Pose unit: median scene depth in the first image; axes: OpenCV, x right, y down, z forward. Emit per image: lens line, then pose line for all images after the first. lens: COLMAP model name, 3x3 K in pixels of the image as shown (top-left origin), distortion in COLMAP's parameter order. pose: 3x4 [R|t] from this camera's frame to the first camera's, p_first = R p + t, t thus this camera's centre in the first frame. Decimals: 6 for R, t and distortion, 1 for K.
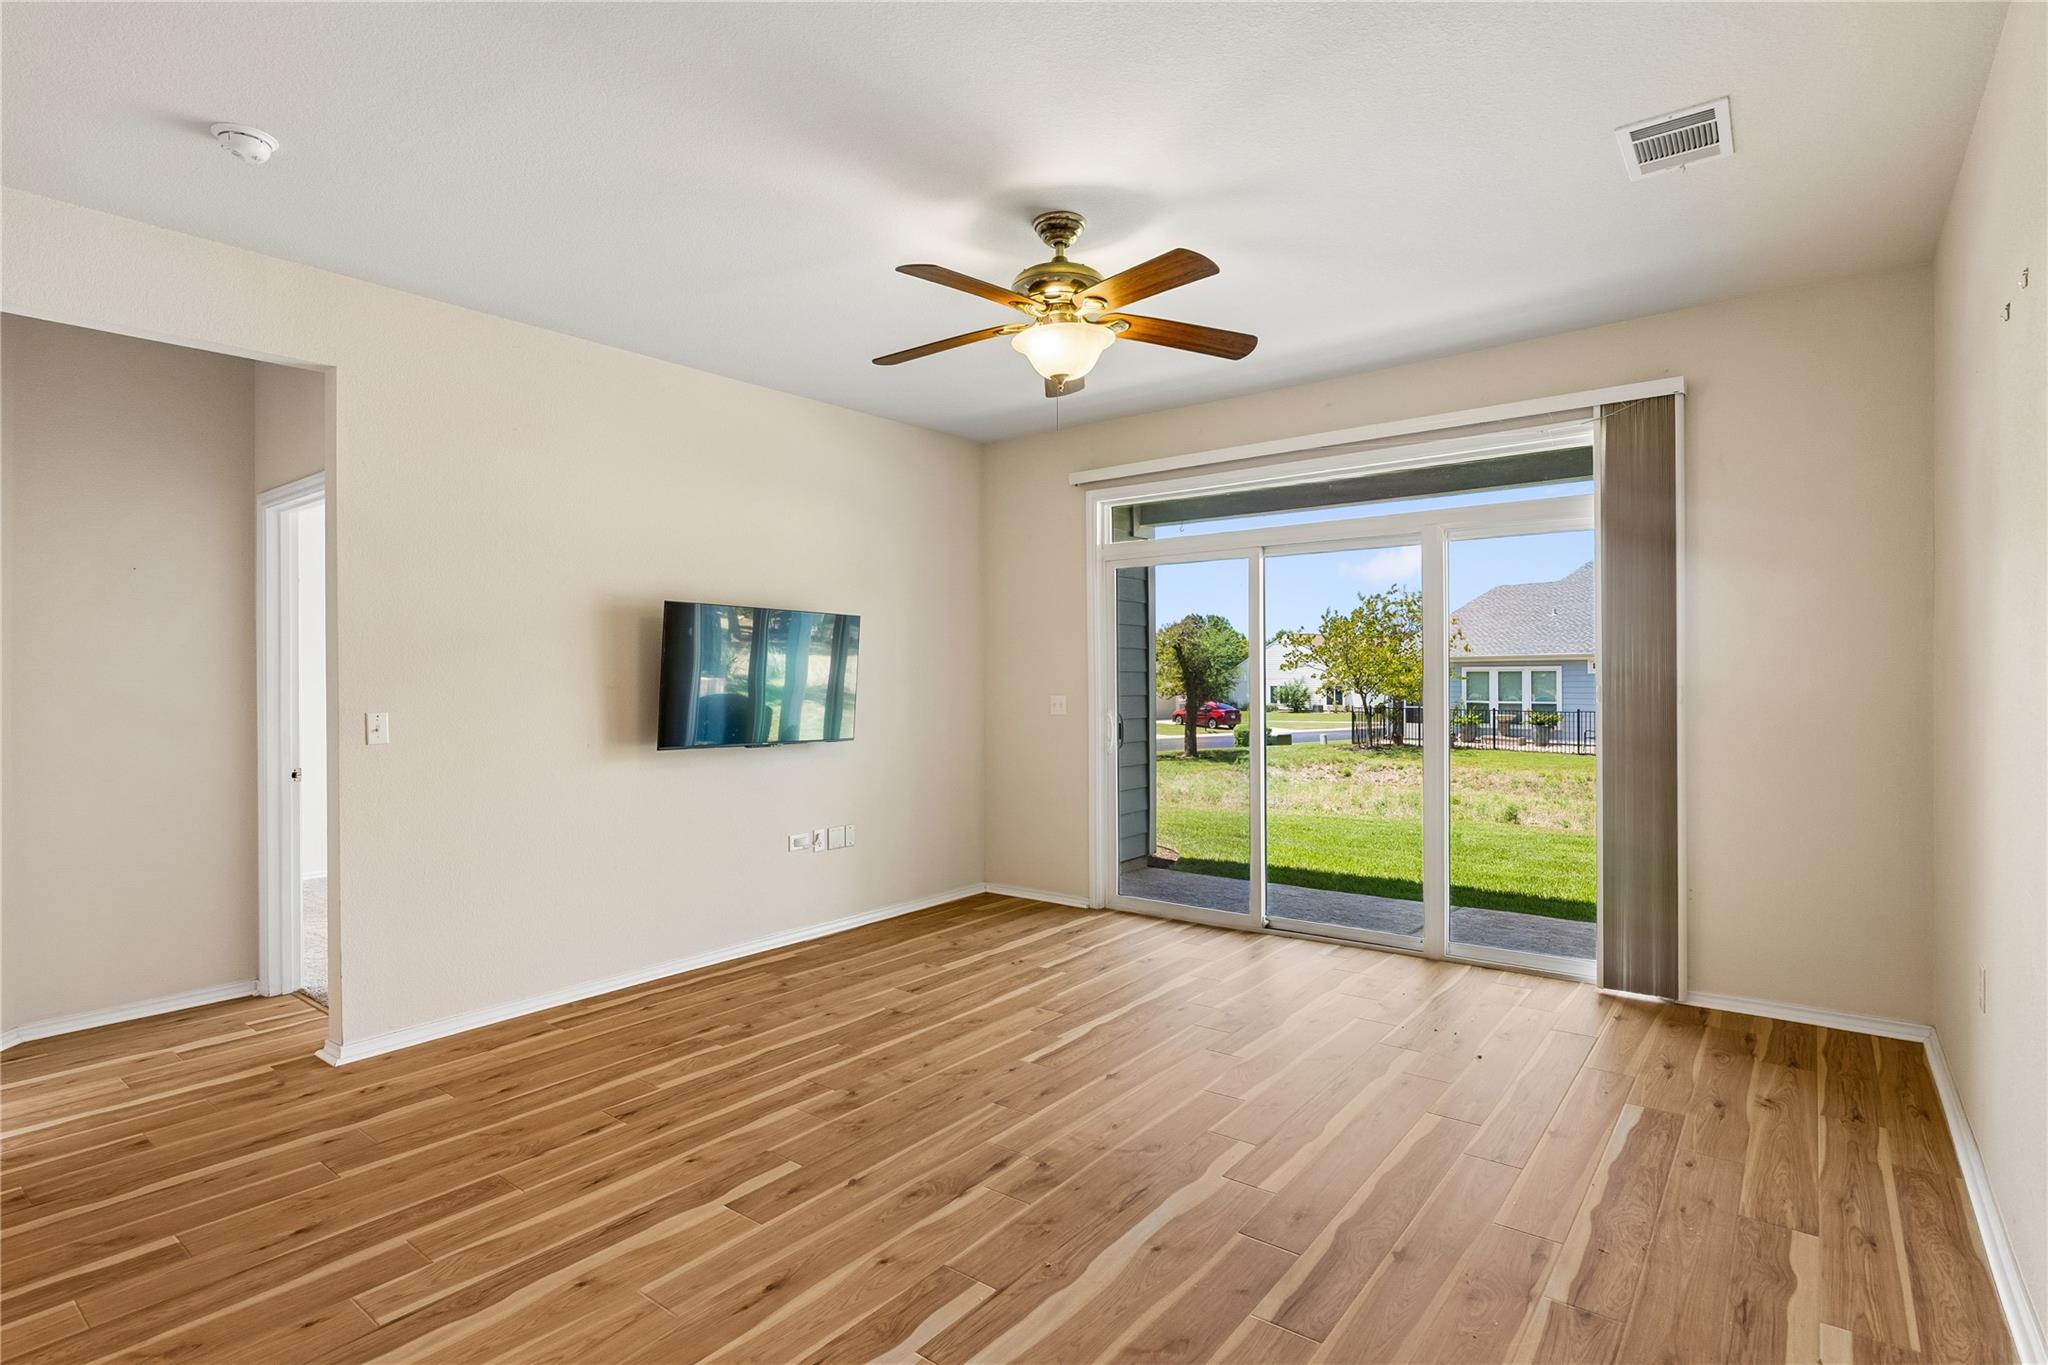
lens RADIAL K [[1014.8, 0, 1025.1], [0, 1014.8, 676.0], [0, 0, 1]] dist [-0.004346, -0.000864]
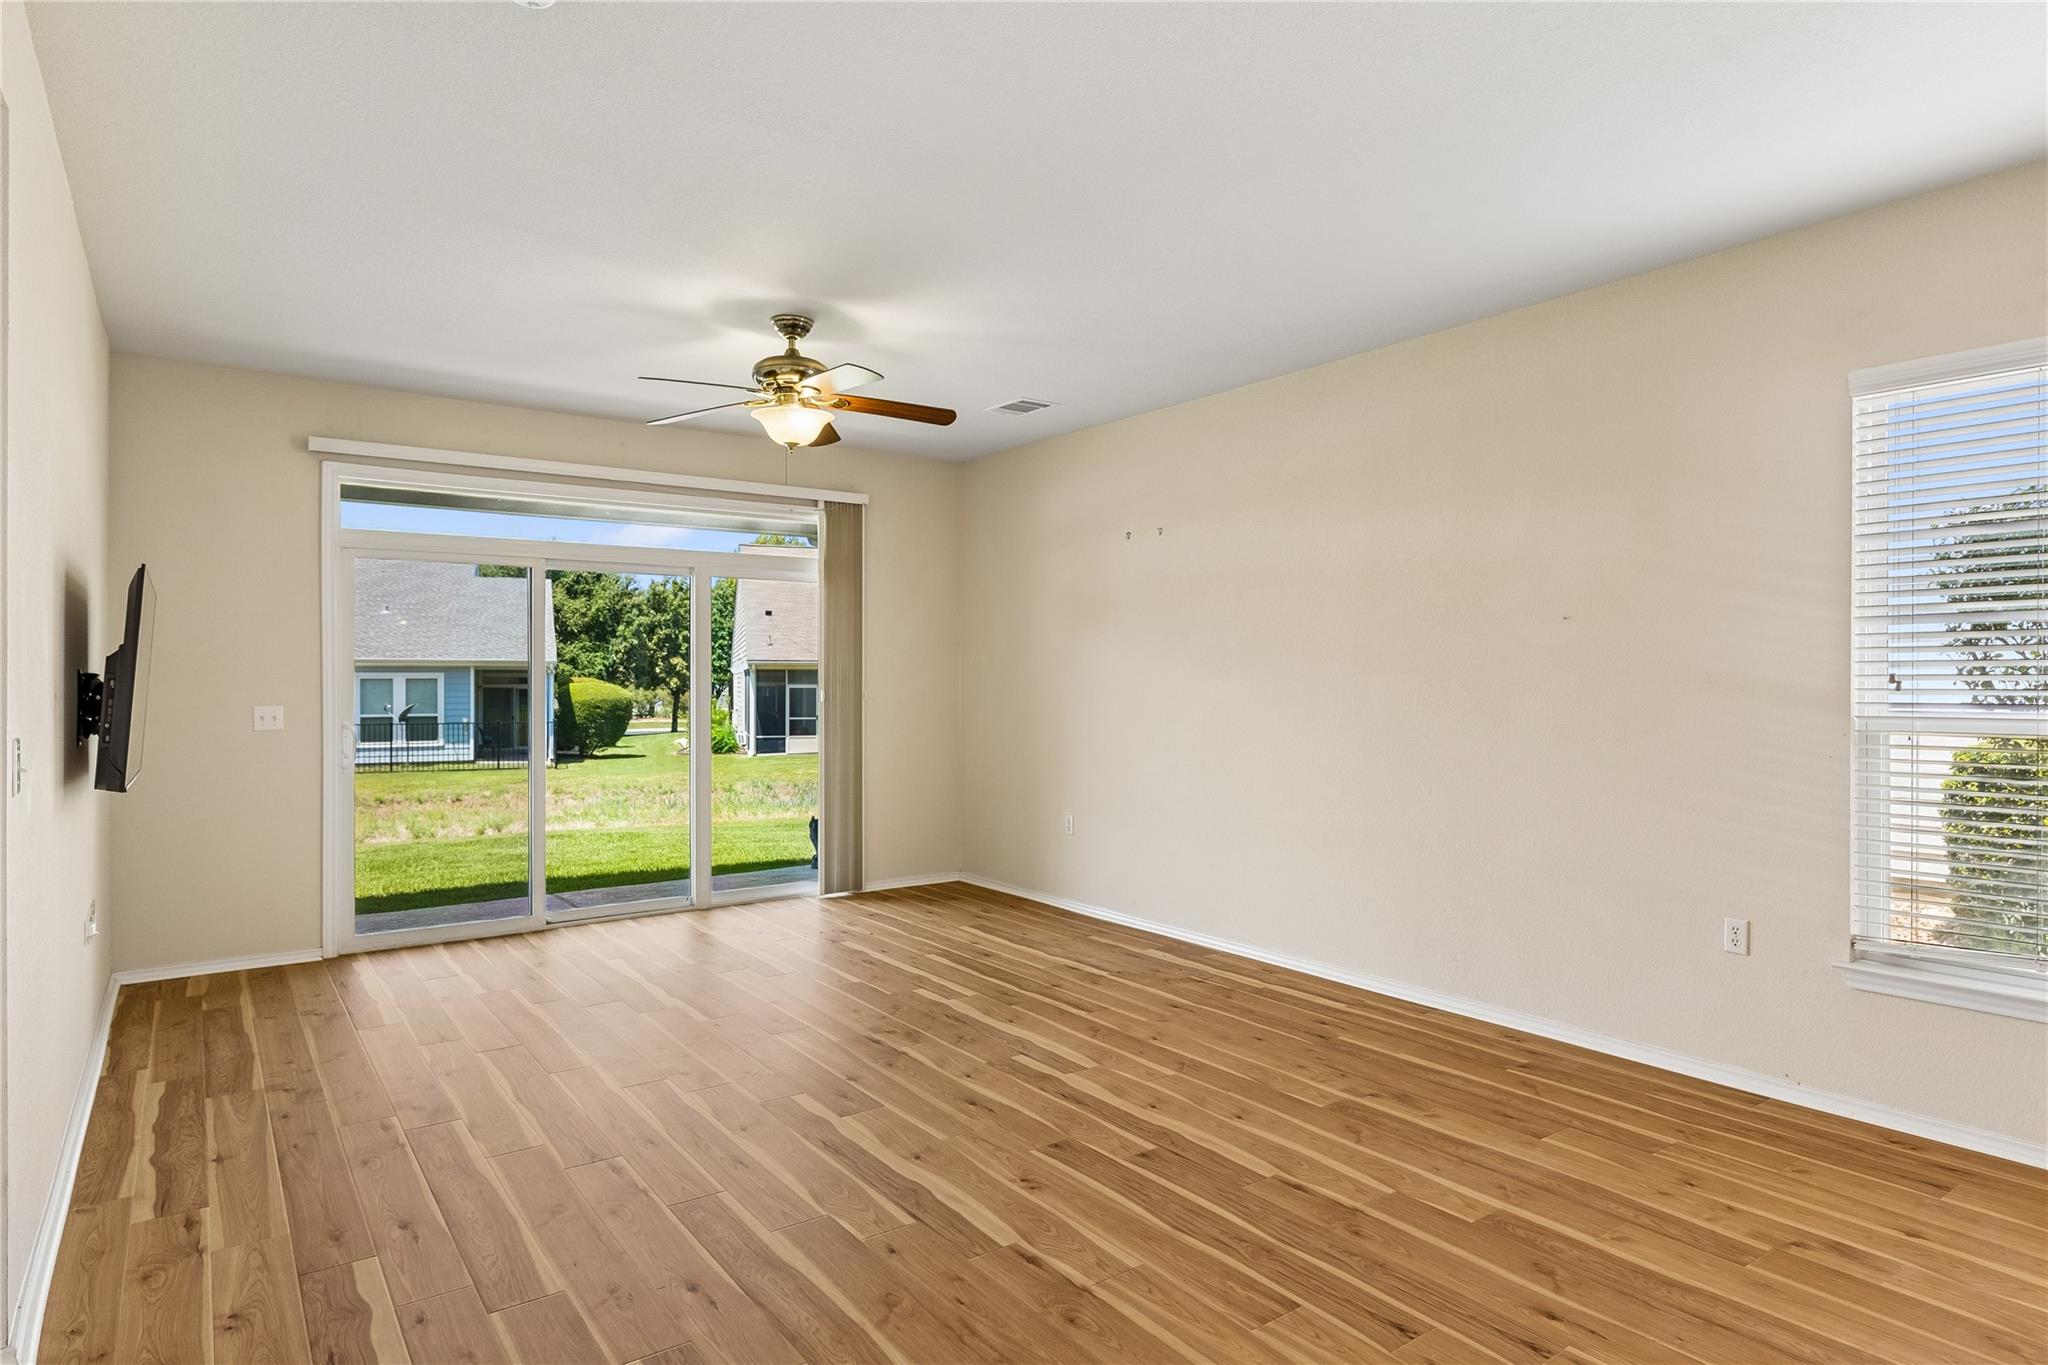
lens RADIAL K [[1150.3, 0, 1024.0], [0, 1150.3, 682.5], [0, 0, 1]] dist [0.003247, -0.001889]
pose [[0.275548, 0.005149, 0.961273, -1.053134], [-0.002230, 0.999986, -0.004717, 0.005434], [-0.961285, -0.000844, 0.275556, 0.277132]]
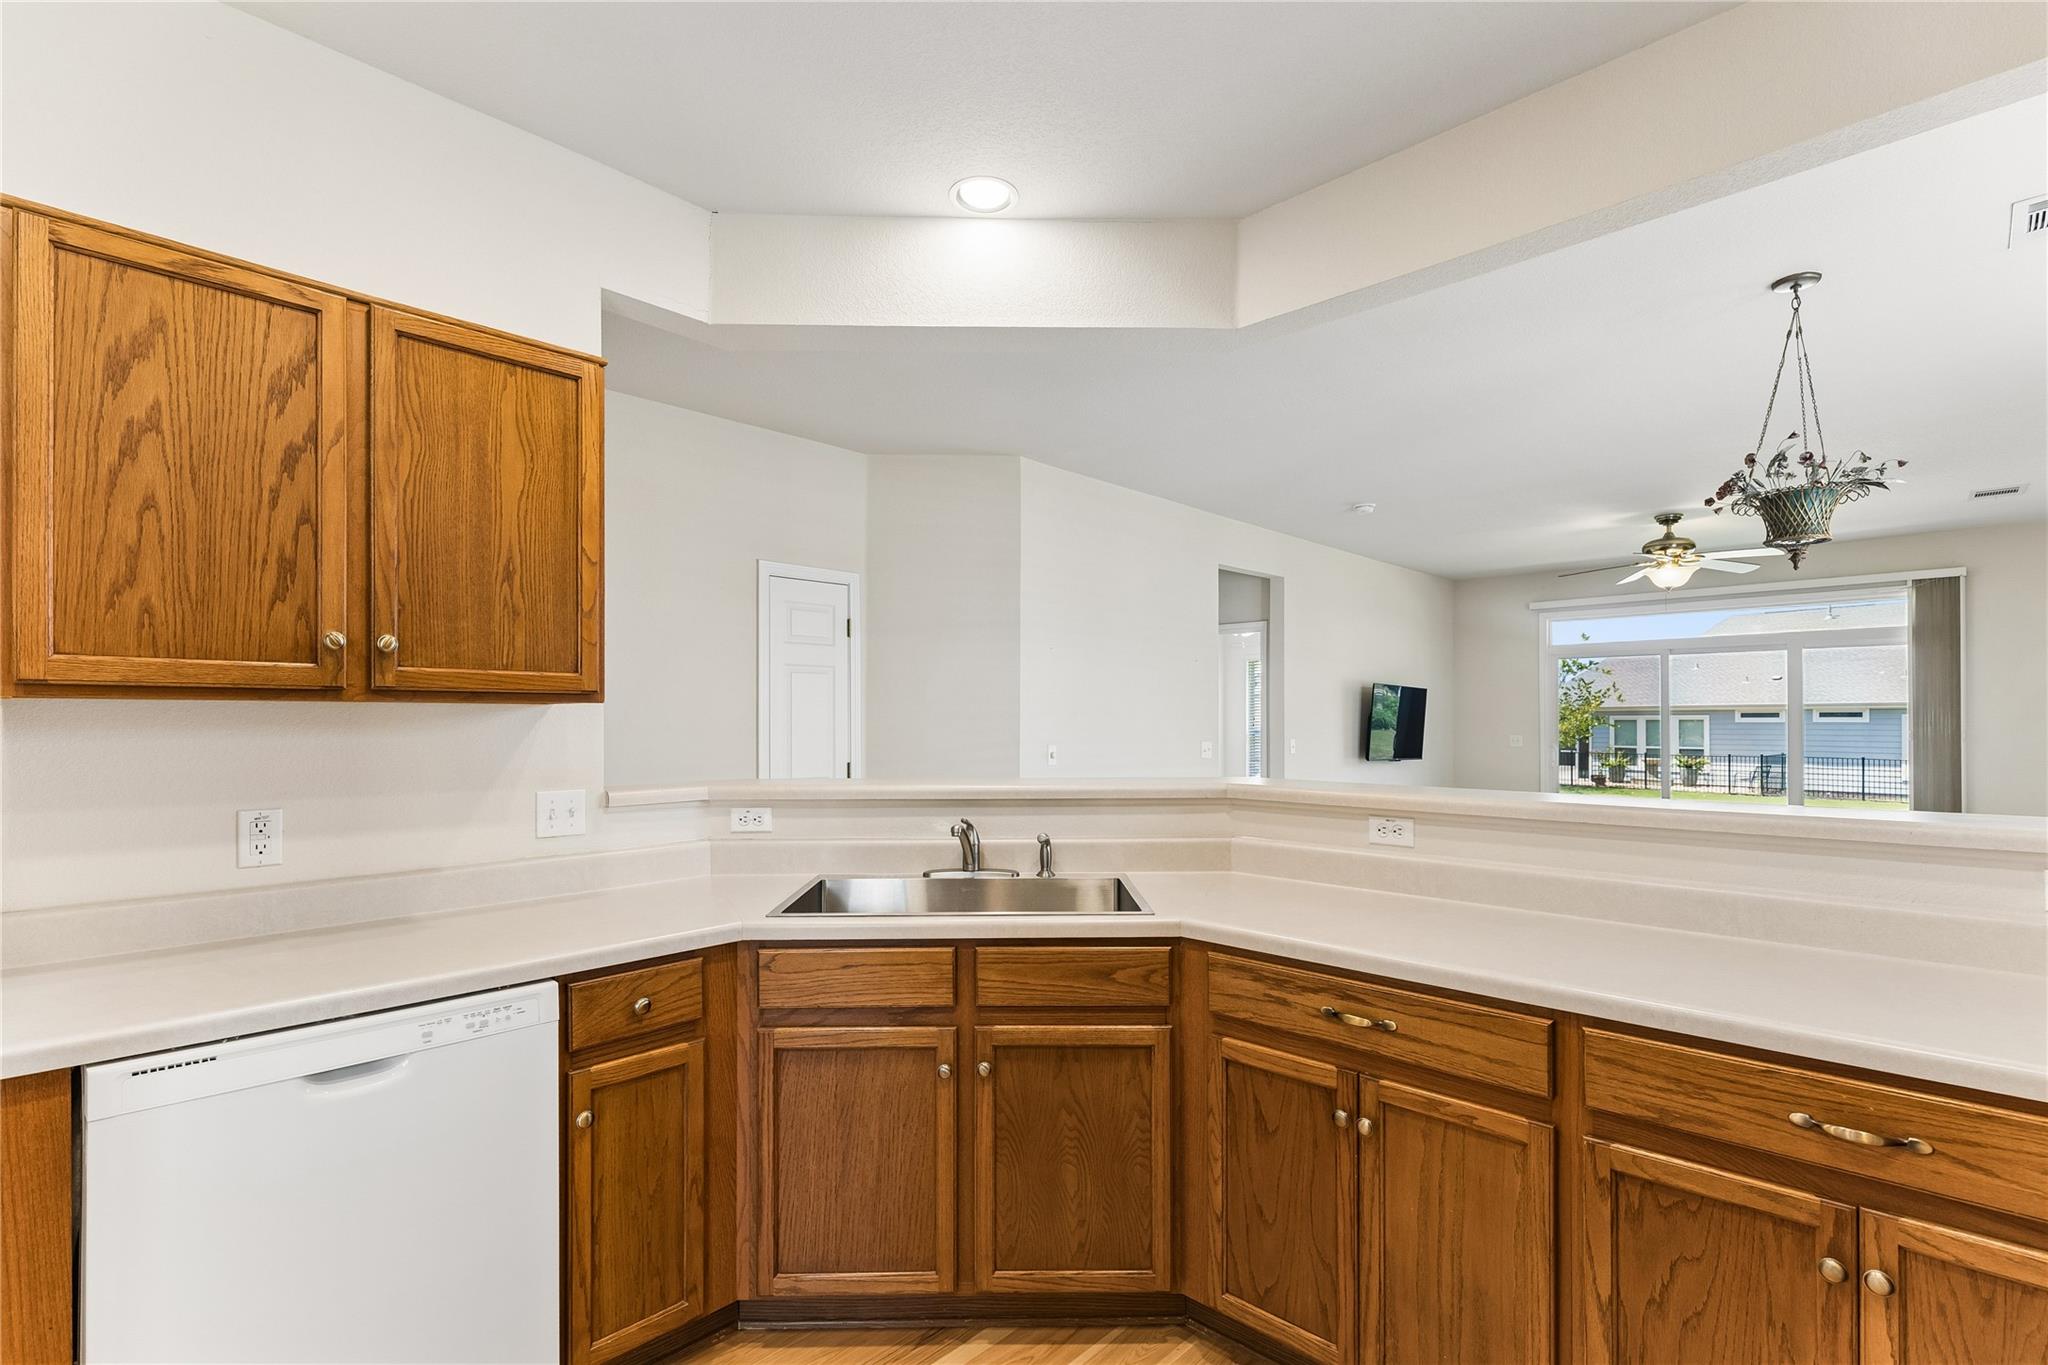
lens RADIAL K [[946.4, 0, 1028.3], [0, 946.4, 716.9], [0, 0, 1]] dist [0.006844, -0.000767]
pose [[0.995060, 0.005540, -0.099125, -0.952655], [-0.005910, 0.999977, -0.003440, 0.000220], [0.099104, 0.004009, 0.995069, -0.981794]]
